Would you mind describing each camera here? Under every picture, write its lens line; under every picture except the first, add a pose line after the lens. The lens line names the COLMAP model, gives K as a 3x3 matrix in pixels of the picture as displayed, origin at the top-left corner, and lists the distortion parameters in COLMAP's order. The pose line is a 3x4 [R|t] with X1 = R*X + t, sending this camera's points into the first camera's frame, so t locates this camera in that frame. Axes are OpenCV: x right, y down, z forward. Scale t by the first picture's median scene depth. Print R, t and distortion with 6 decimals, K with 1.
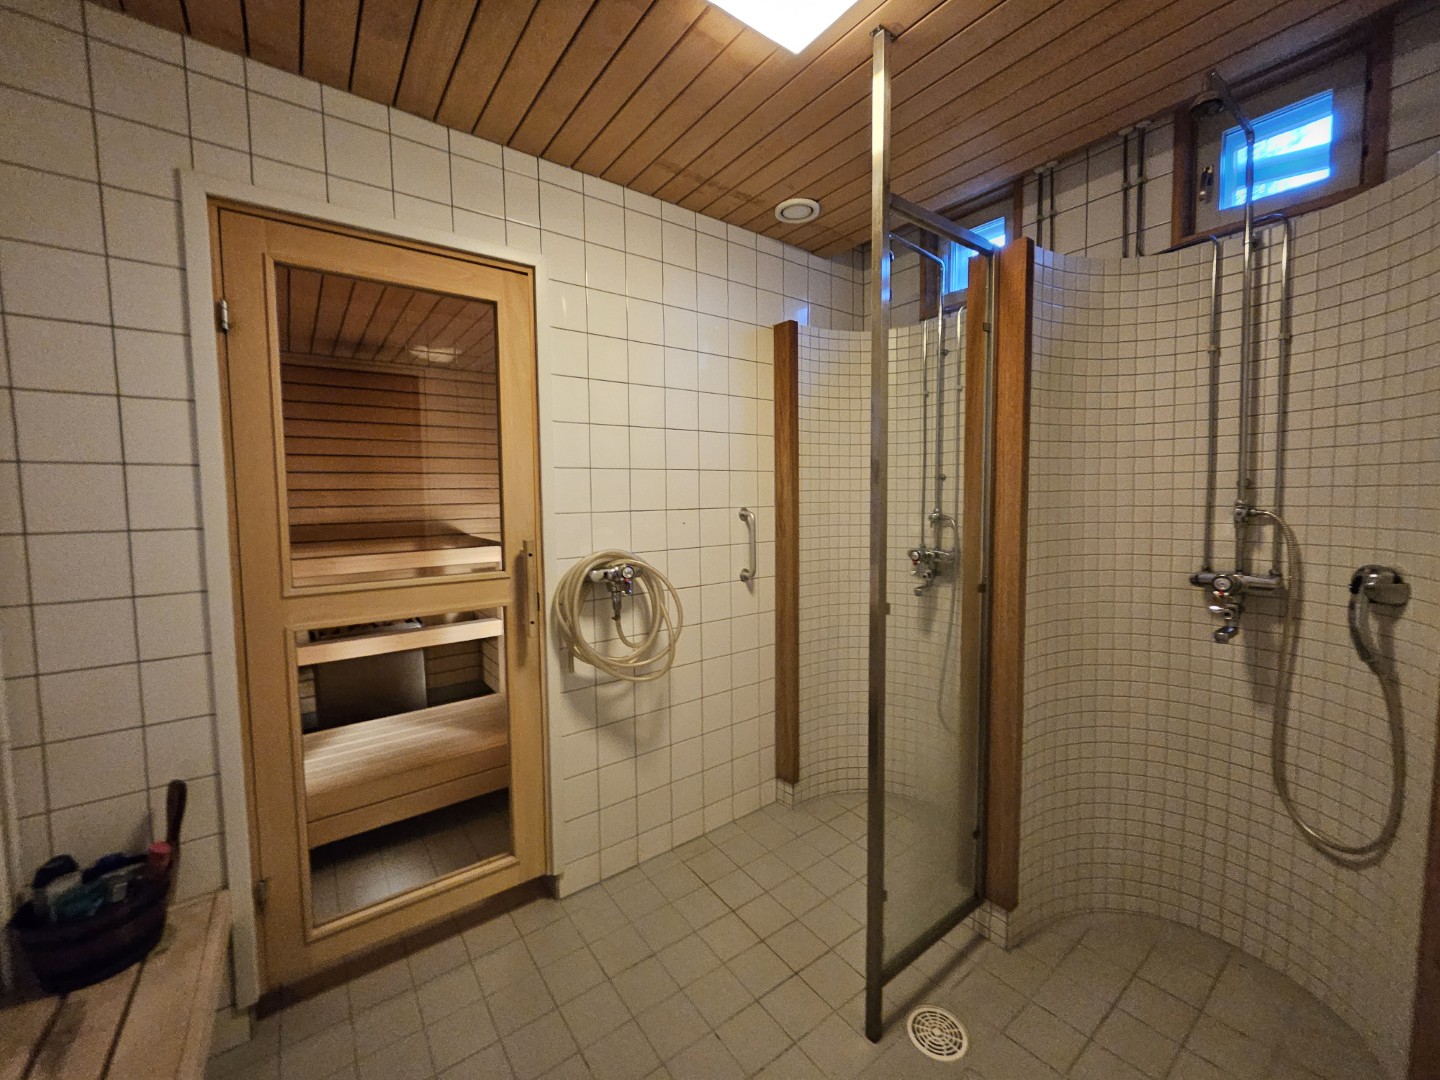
lens RADIAL K [[580.8, 0, 722.4], [0, 580.8, 532.9], [0, 0, 1]] dist [-0.003018, 0.000107]
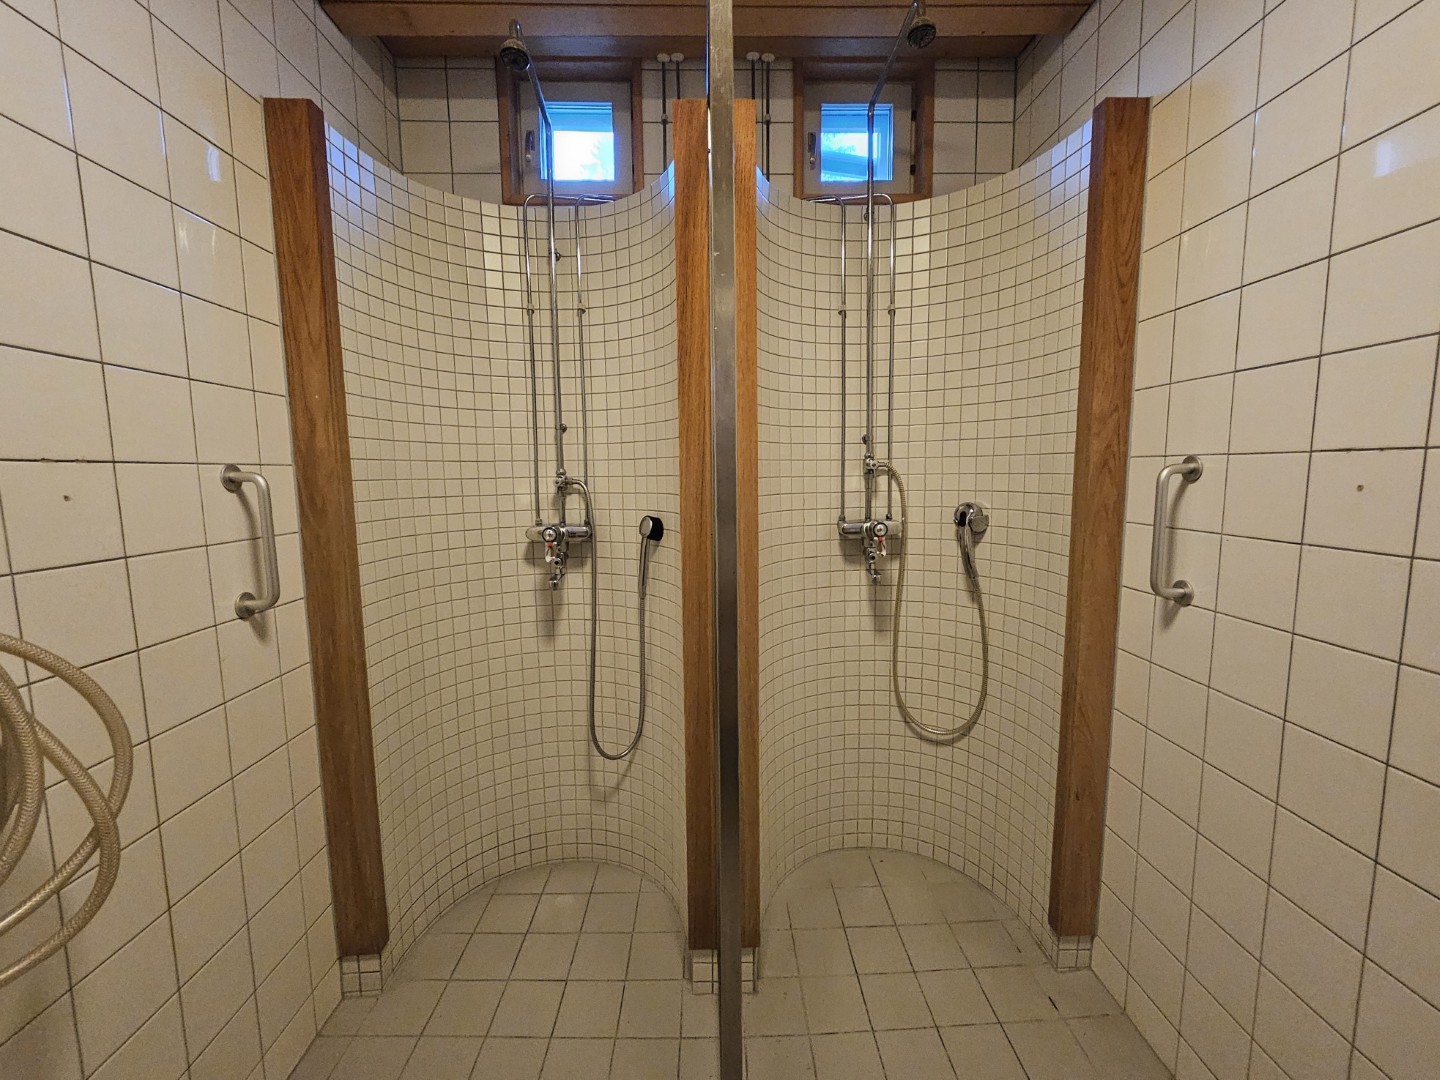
lens RADIAL K [[580.8, 0, 721.3], [0, 580.8, 535.7], [0, 0, 1]] dist [-0.003018, 0.000107]
pose [[0.579222, -0.084214, 0.810808, -0.137971], [0.062781, 0.996304, 0.058632, 0.013290], [-0.812749, 0.016942, 0.582368, 0.469458]]
